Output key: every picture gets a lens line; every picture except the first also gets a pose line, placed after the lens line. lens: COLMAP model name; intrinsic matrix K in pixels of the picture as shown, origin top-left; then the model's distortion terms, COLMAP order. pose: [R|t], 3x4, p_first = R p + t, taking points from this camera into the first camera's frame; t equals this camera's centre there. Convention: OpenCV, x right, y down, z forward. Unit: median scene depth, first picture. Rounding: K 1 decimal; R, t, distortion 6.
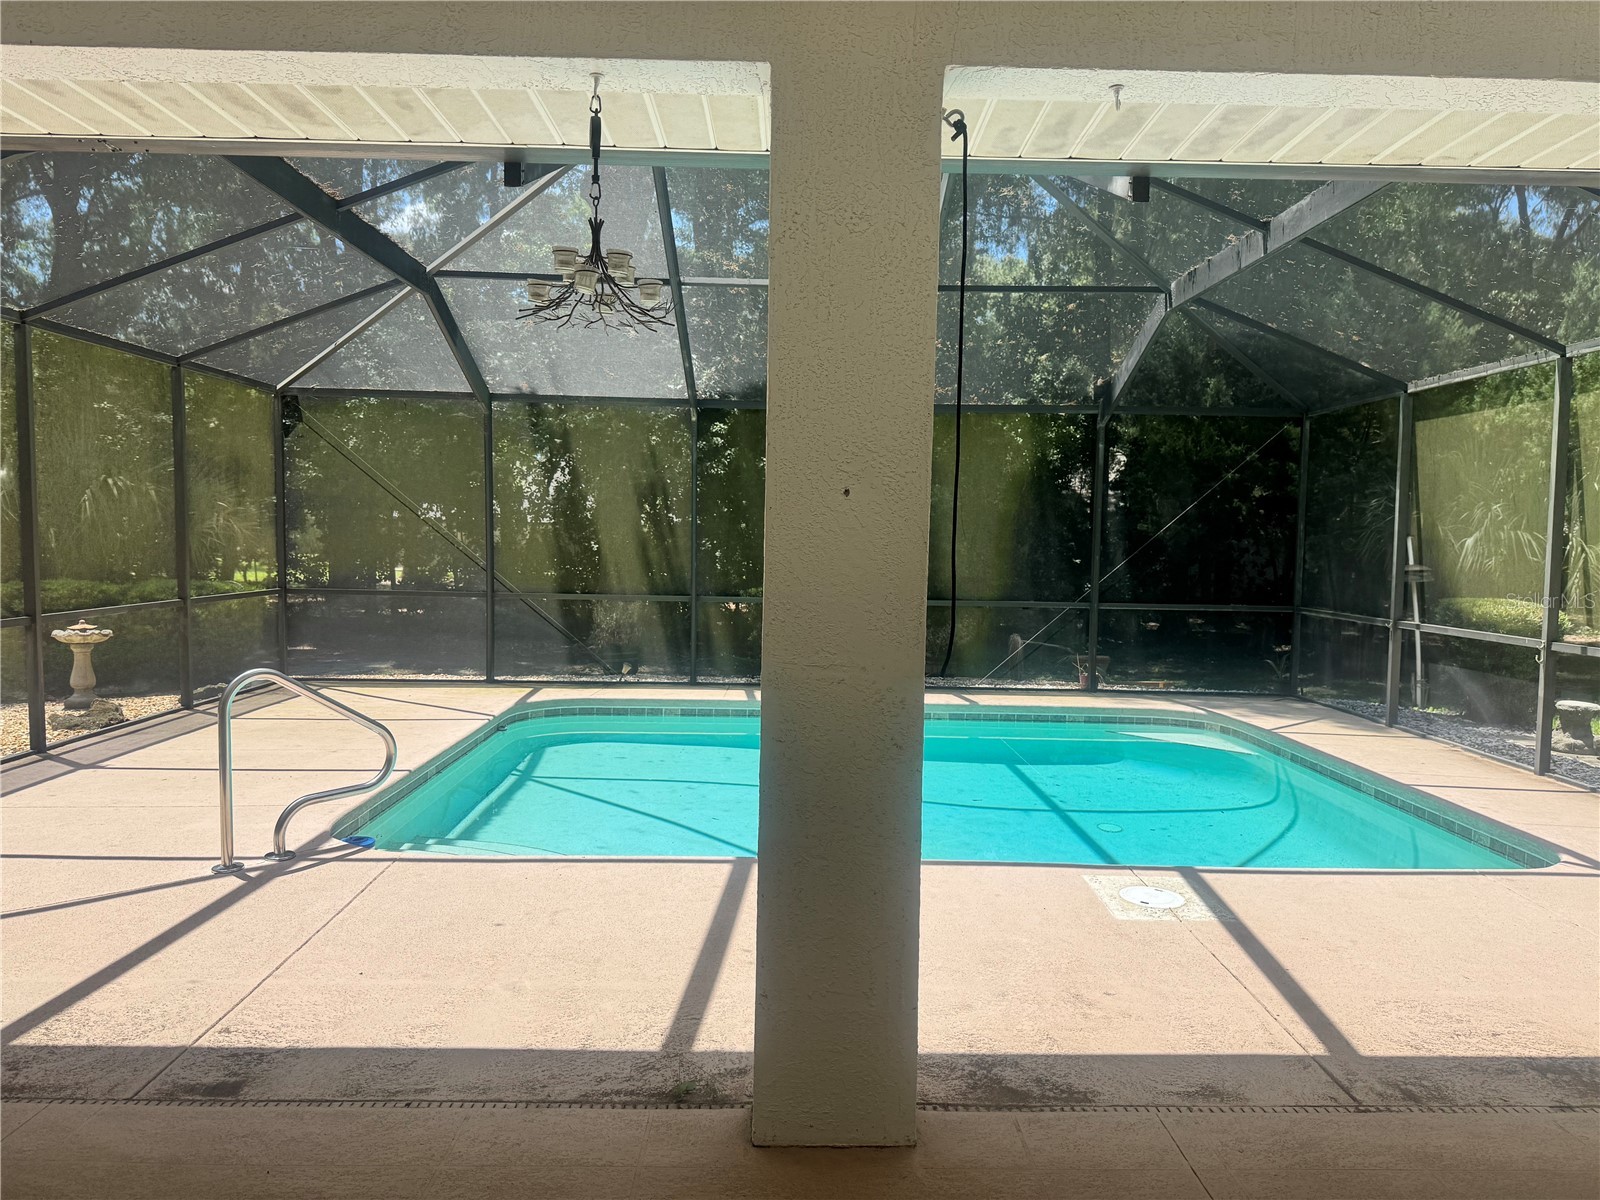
lens RADIAL K [[1139.6, 0, 803.9], [0, 1139.6, 599.7], [0, 0, 1]] dist [0.067872, -0.073634]
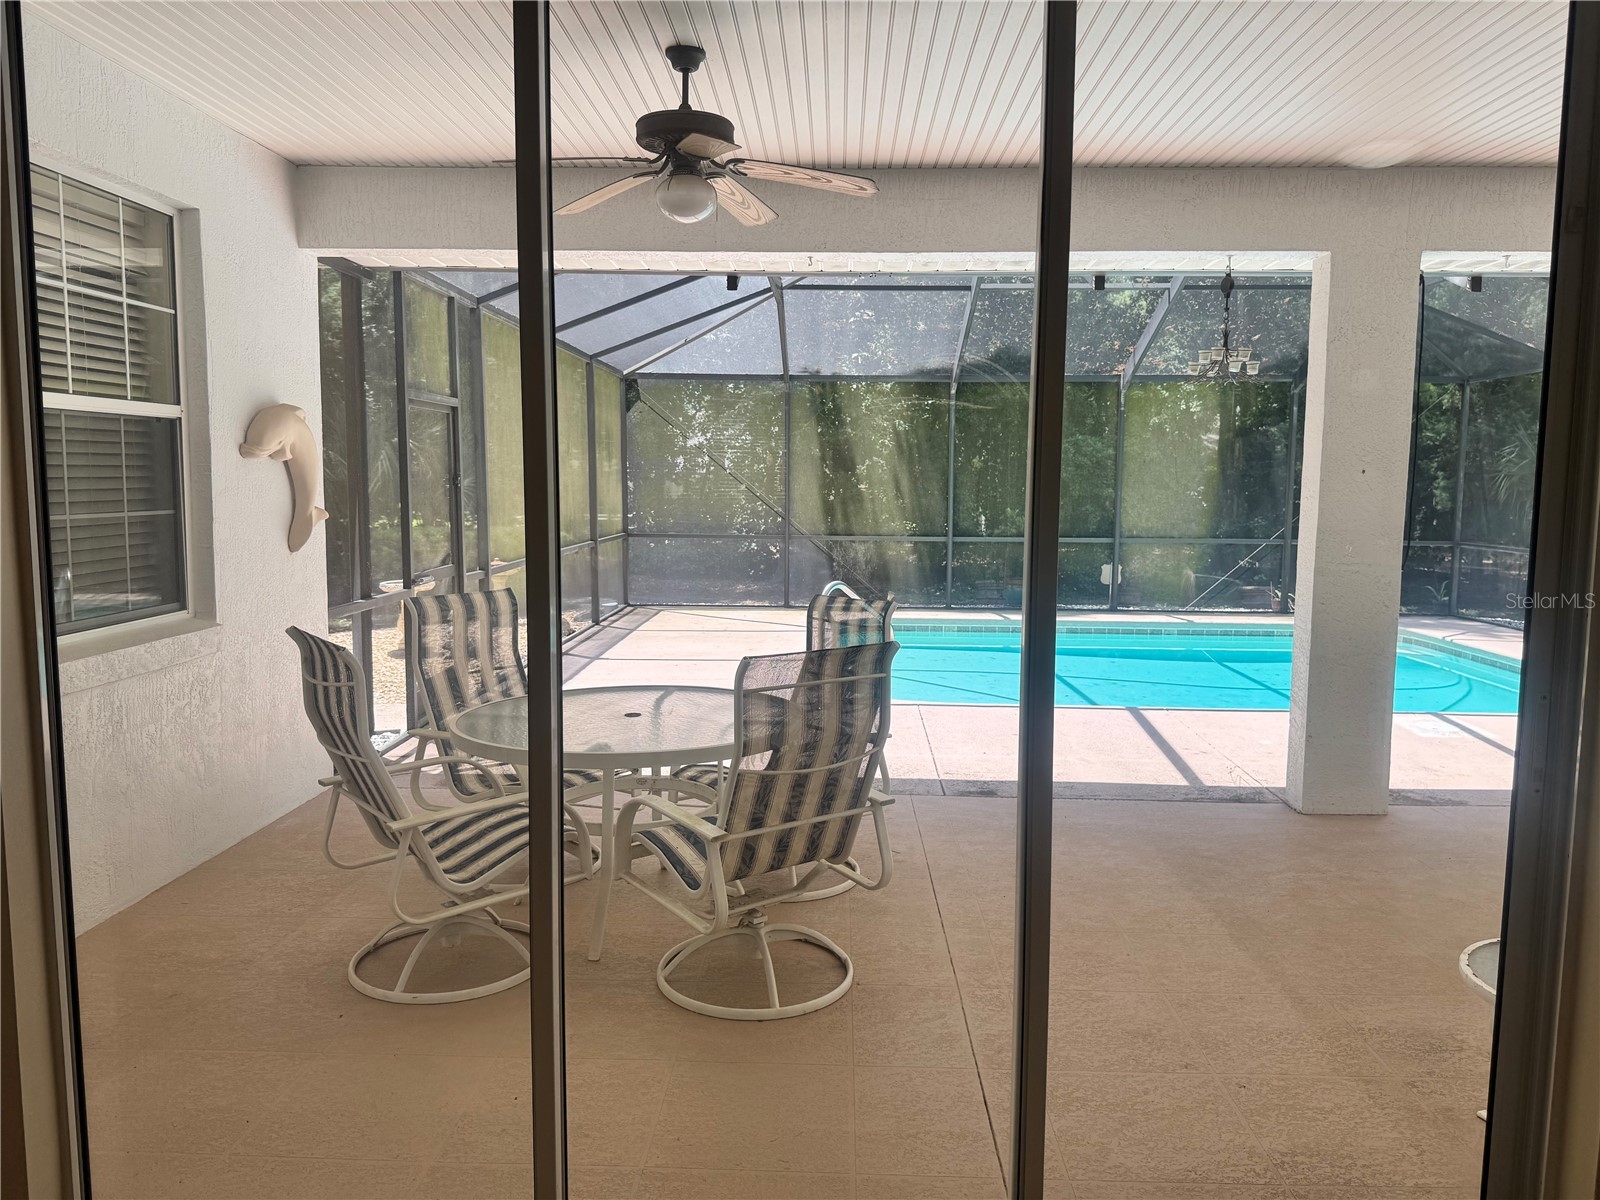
lens RADIAL K [[1139.6, 0, 803.9], [0, 1139.6, 599.7], [0, 0, 1]] dist [0.067872, -0.073634]
pose [[0.999063, -0.002363, -0.043218, -0.435567], [0.004552, 0.998707, 0.050639, 0.005210], [0.043042, -0.050788, 0.997782, -0.522982]]
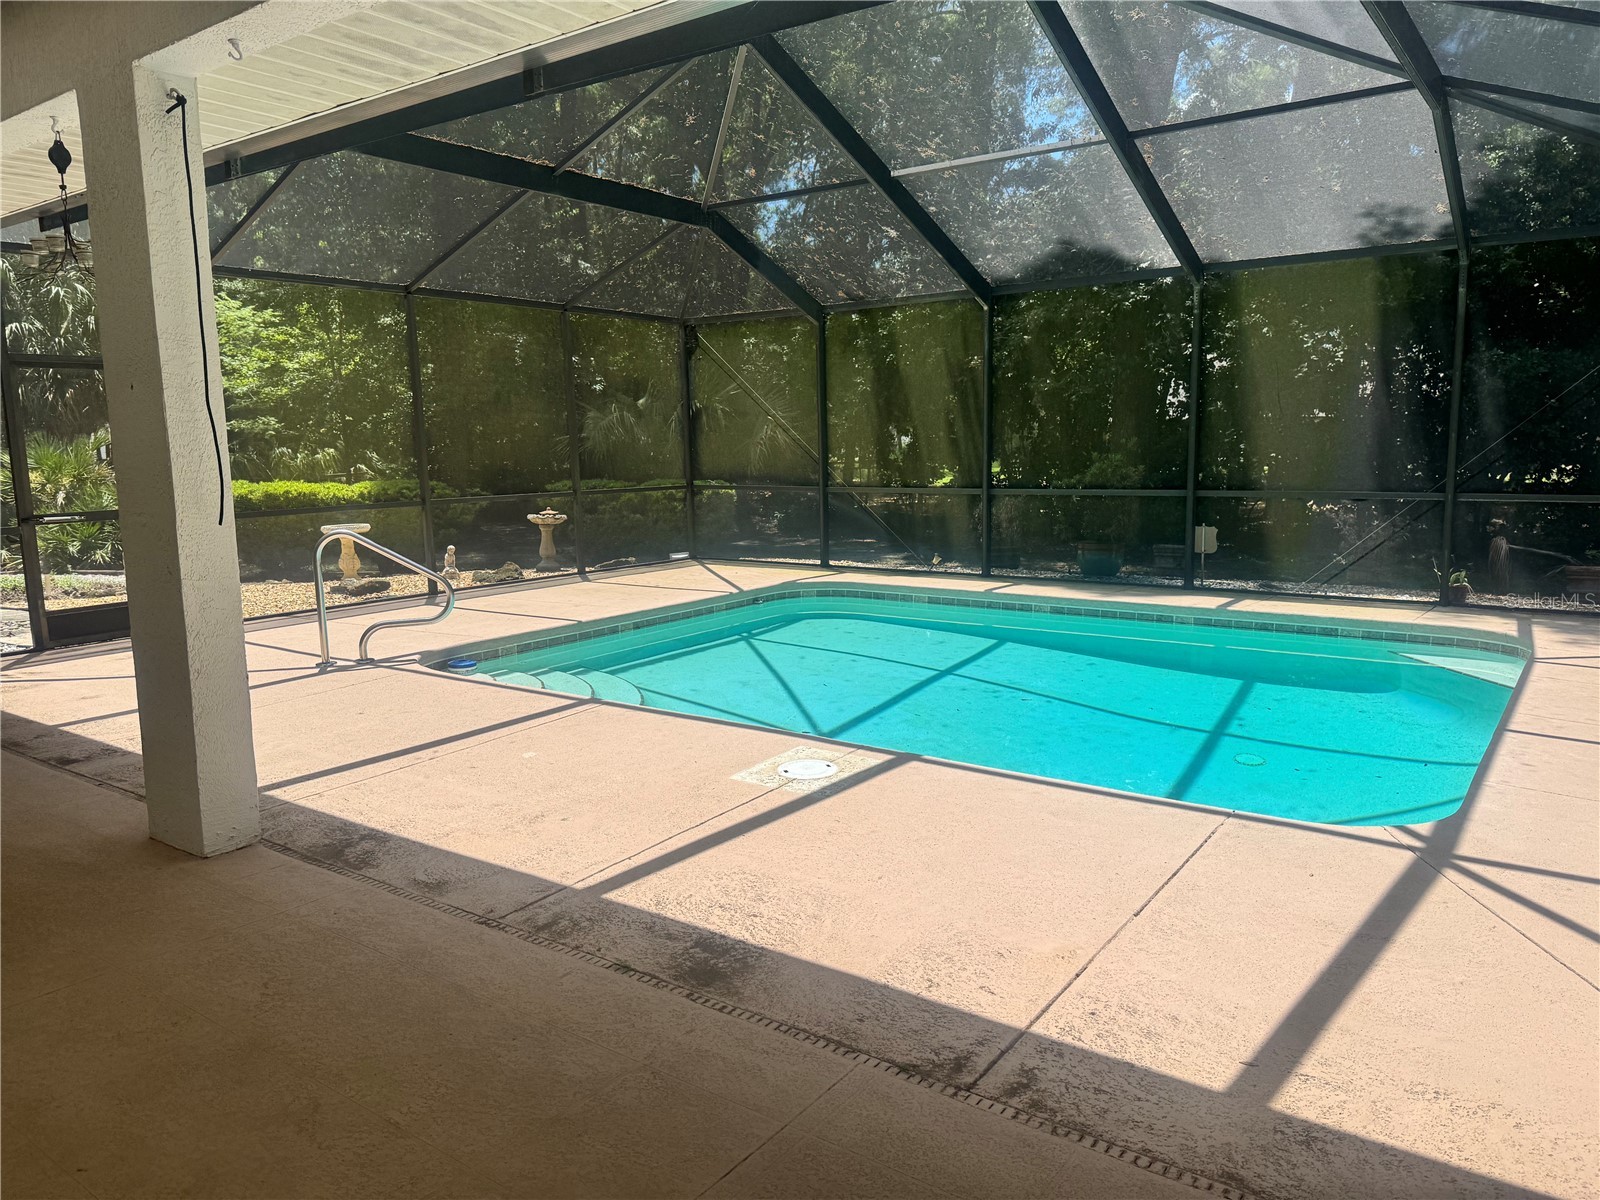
lens RADIAL K [[1139.6, 0, 803.9], [0, 1139.6, 599.7], [0, 0, 1]] dist [0.067872, -0.073634]
pose [[0.787952, 0.053111, -0.613441, 0.903040], [-0.005547, 0.996845, 0.079180, 0.035353], [0.615711, -0.058988, 0.785761, 0.236184]]
